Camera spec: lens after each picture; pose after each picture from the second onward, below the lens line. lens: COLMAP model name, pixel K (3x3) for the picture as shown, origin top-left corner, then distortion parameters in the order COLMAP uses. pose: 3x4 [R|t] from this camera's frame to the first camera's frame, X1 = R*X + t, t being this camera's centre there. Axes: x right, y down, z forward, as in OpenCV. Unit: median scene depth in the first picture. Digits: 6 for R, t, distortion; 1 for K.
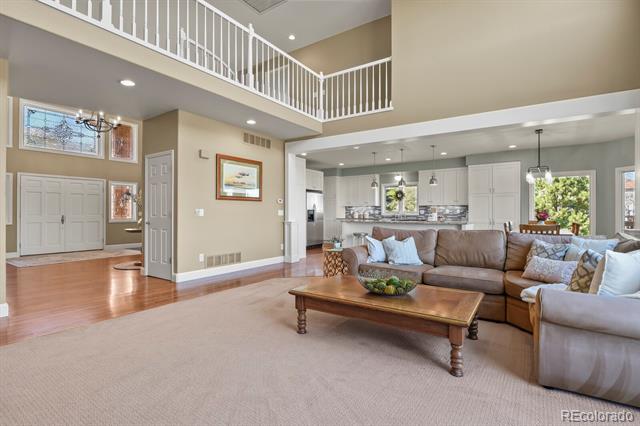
lens RADIAL K [[310.7, 0, 323.5], [0, 310.7, 214.2], [0, 0, 1]] dist [-0.003470, -0.001425]
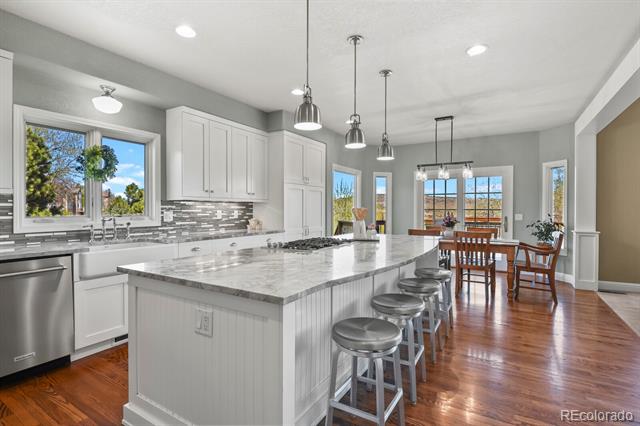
lens RADIAL K [[310.7, 0, 324.6], [0, 310.7, 210.2], [0, 0, 1]] dist [-0.003470, -0.001425]
pose [[-0.047859, -0.004633, 0.998843, -0.085297], [0.002476, 0.999986, 0.004757, -0.019367], [-0.998851, 0.002701, -0.047846, 0.977947]]
